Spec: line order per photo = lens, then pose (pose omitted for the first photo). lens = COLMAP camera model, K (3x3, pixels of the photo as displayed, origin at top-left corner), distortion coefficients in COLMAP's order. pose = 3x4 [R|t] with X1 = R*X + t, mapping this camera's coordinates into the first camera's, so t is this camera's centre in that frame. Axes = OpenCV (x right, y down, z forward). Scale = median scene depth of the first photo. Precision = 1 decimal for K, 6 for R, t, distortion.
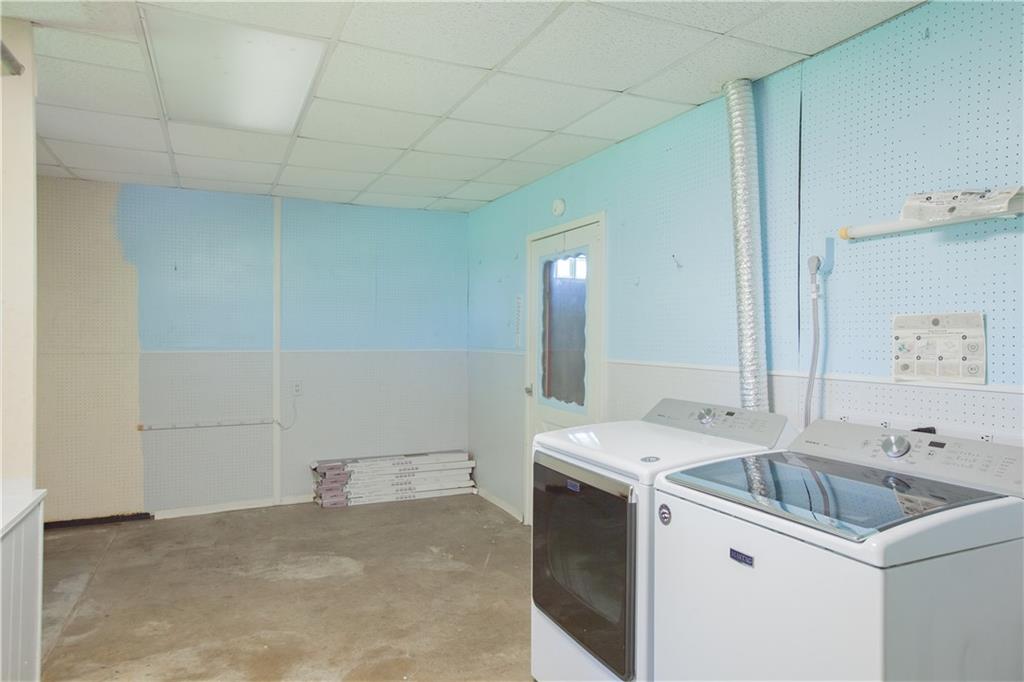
lens RADIAL K [[639.4, 0, 513.4], [0, 639.4, 337.6], [0, 0, 1]] dist [-0.001997, 0.000083]
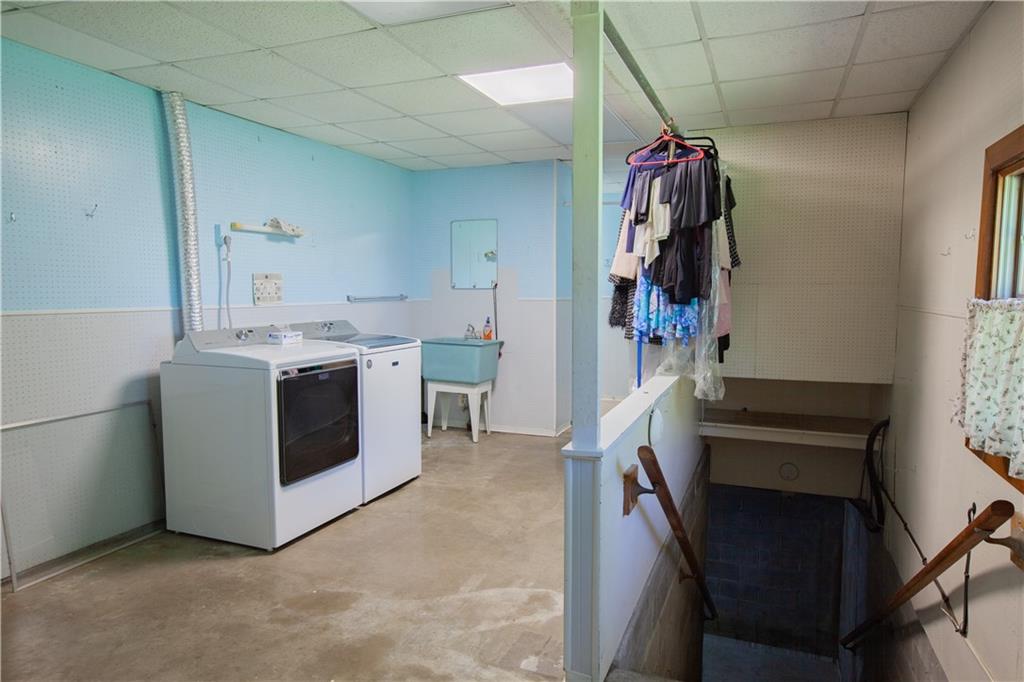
lens RADIAL K [[639.4, 0, 512.0], [0, 639.4, 342.8], [0, 0, 1]] dist [-0.001997, 0.000083]
pose [[-0.680806, -0.066180, 0.729468, -1.107982], [-0.001045, 0.995997, 0.089385, 0.002451], [-0.732463, 0.060091, -0.678150, 1.381046]]
